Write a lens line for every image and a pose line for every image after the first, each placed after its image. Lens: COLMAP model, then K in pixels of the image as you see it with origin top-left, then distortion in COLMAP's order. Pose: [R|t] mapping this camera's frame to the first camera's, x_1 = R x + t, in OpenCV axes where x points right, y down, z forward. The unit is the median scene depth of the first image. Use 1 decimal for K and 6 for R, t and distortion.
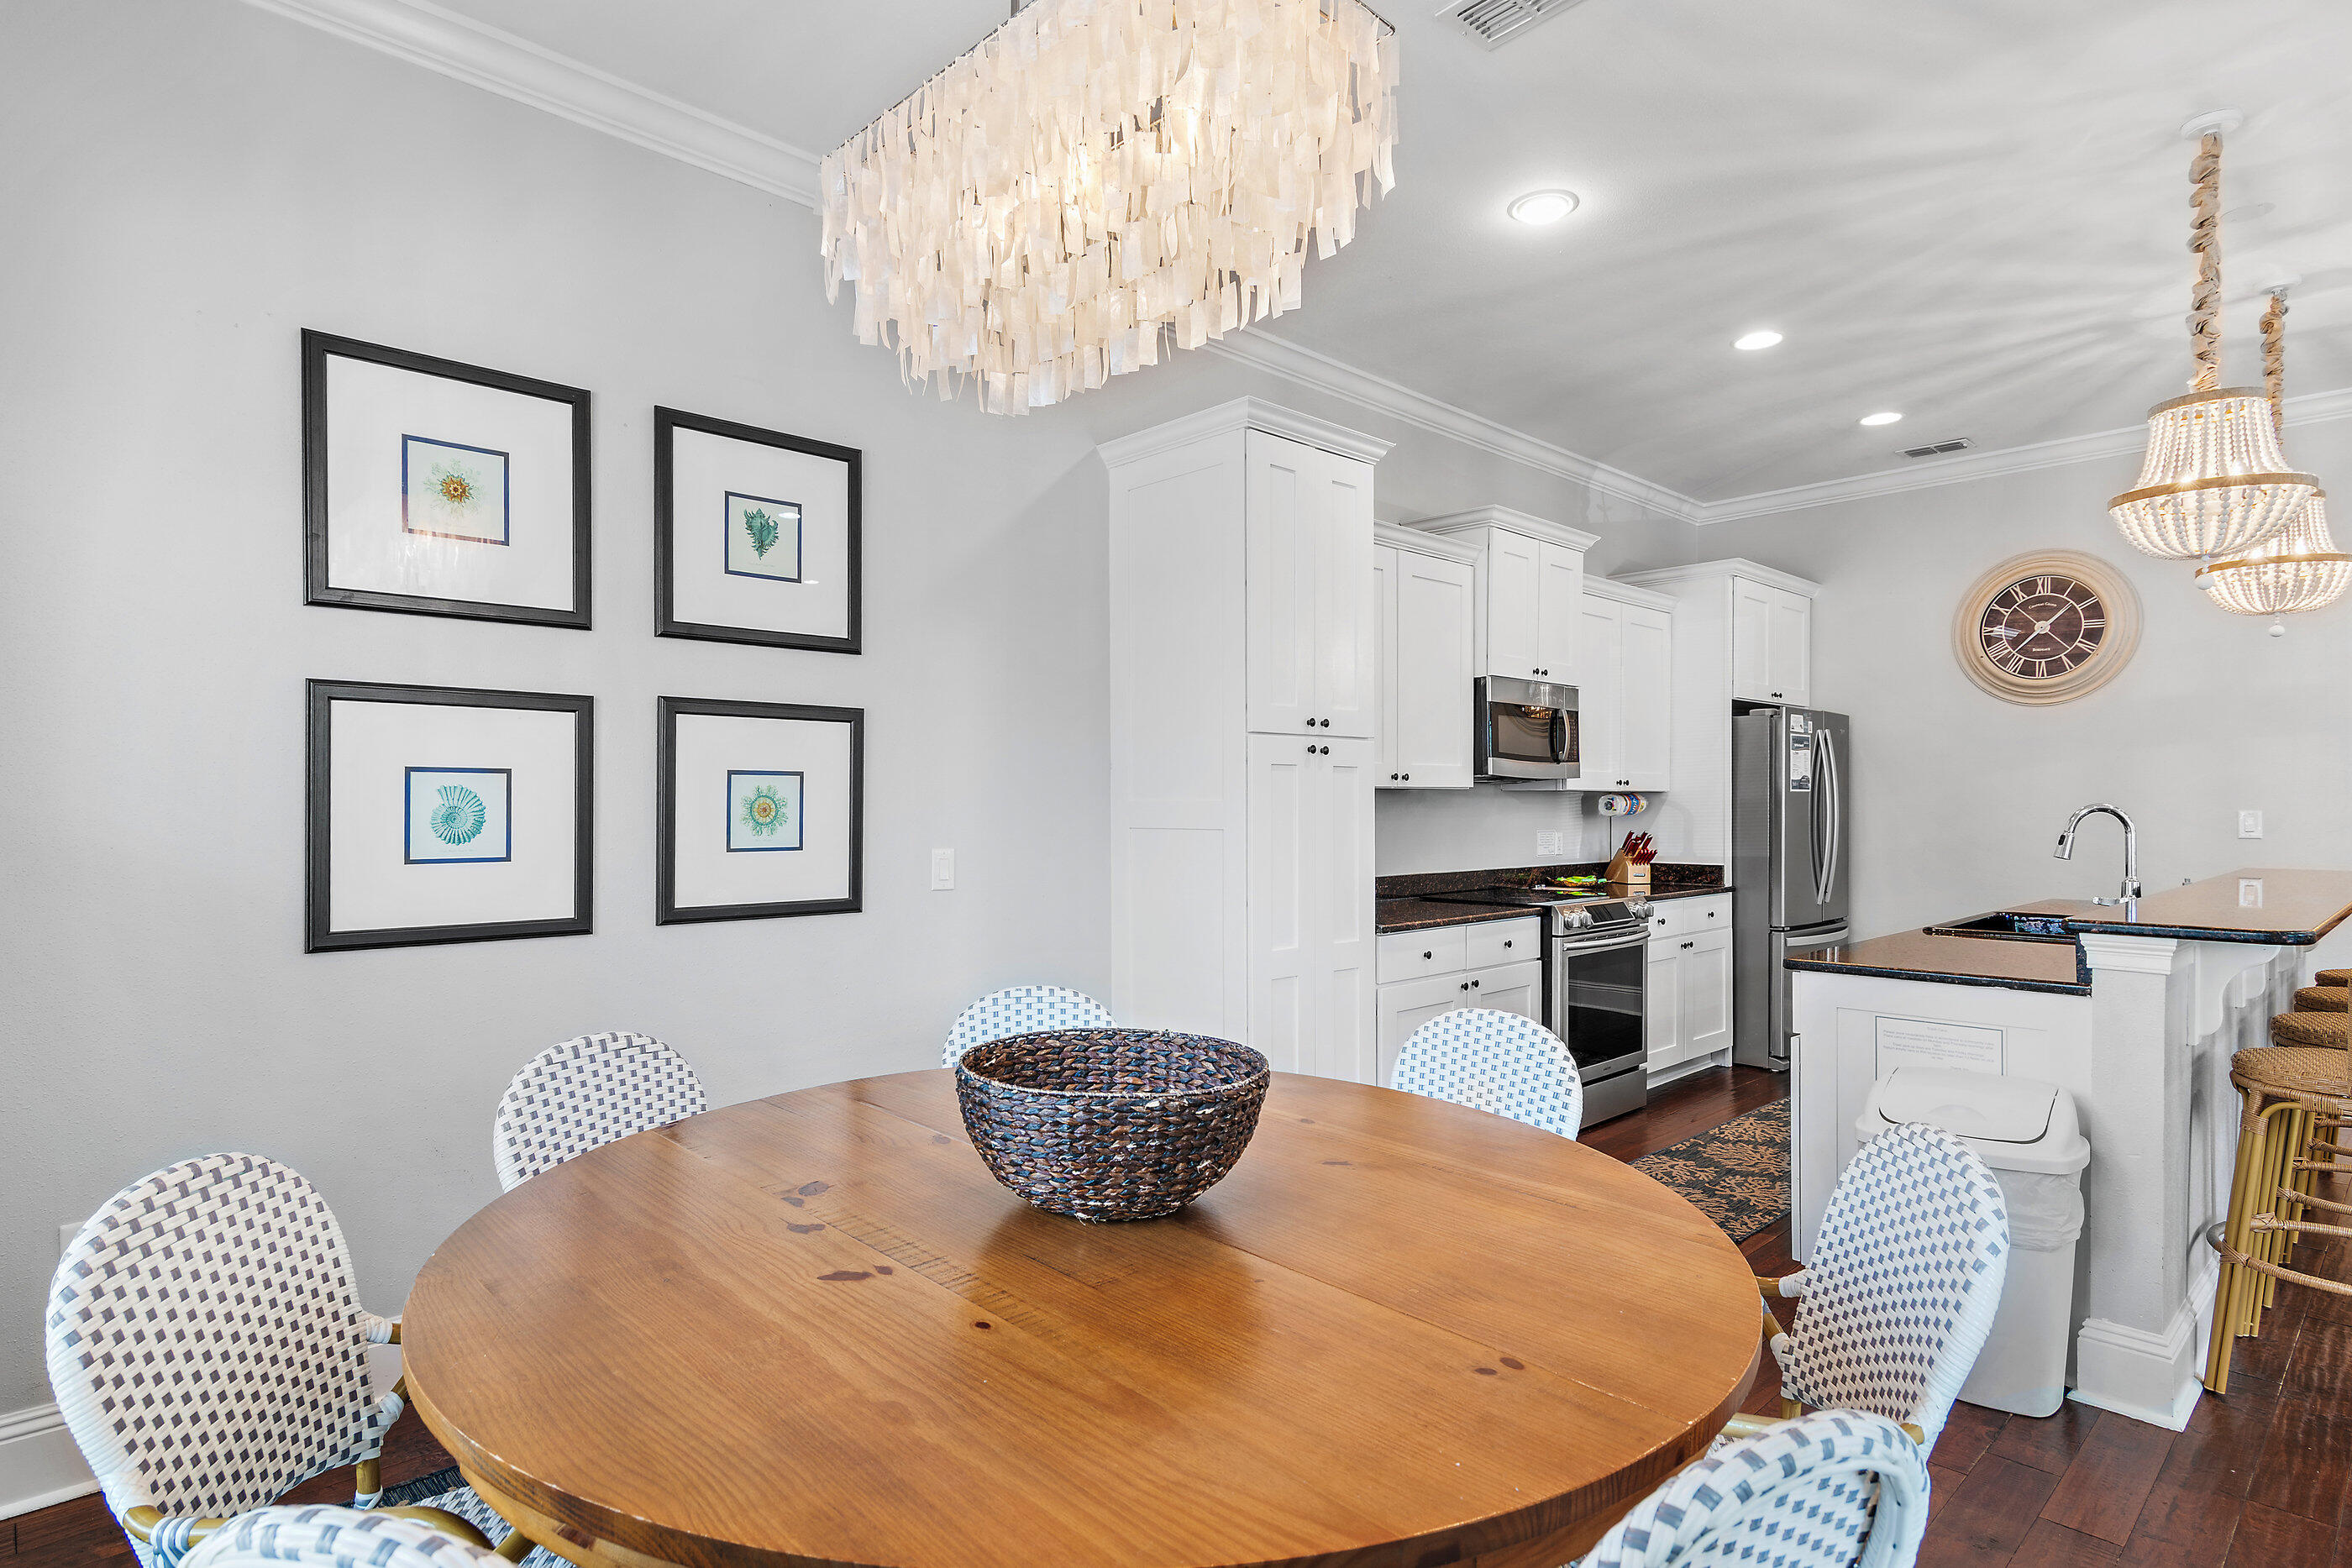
lens RADIAL K [[1201.8, 0, 1191.1], [0, 1201.8, 803.5], [0, 0, 1]] dist [-0.004065, 0.000130]
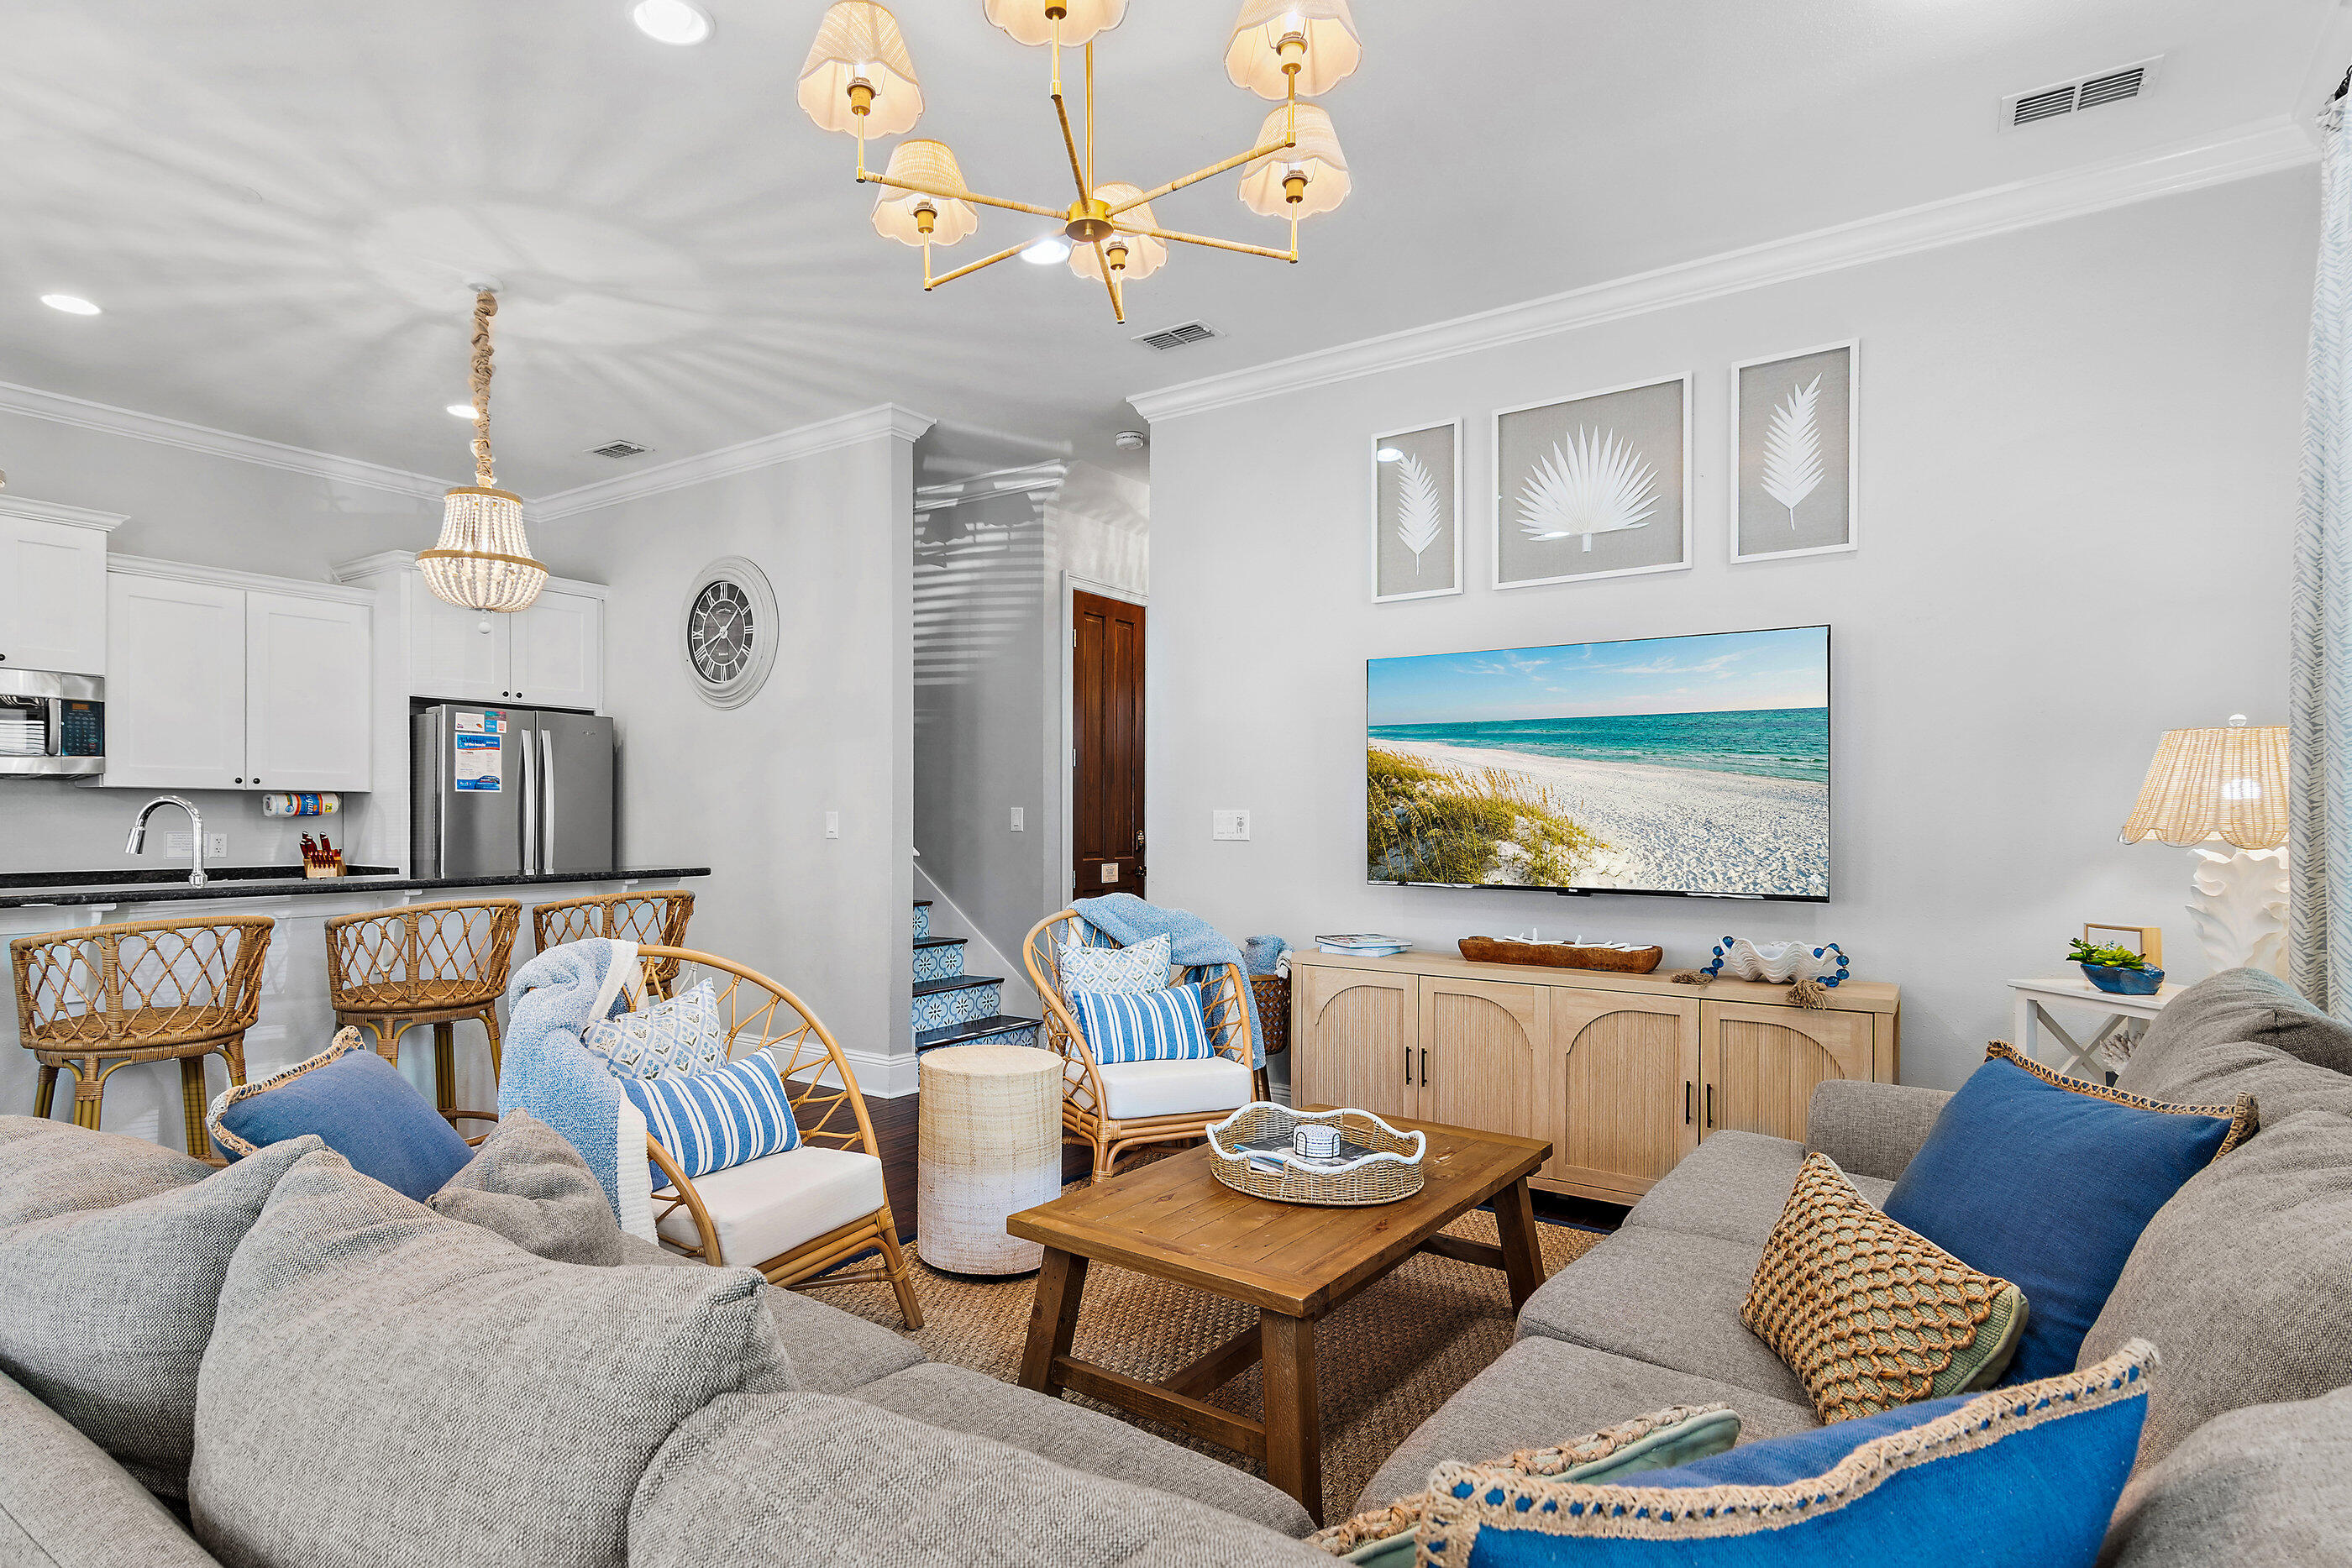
lens RADIAL K [[1168.1, 0, 1106.5], [0, 1168.1, 807.4], [0, 0, 1]] dist [0.001599, 0.000367]
pose [[0.980305, 0.004511, 0.197439, 0.855146], [-0.003377, 0.999976, -0.006082, 0.007700], [-0.197461, 0.005295, 0.980296, -0.044200]]
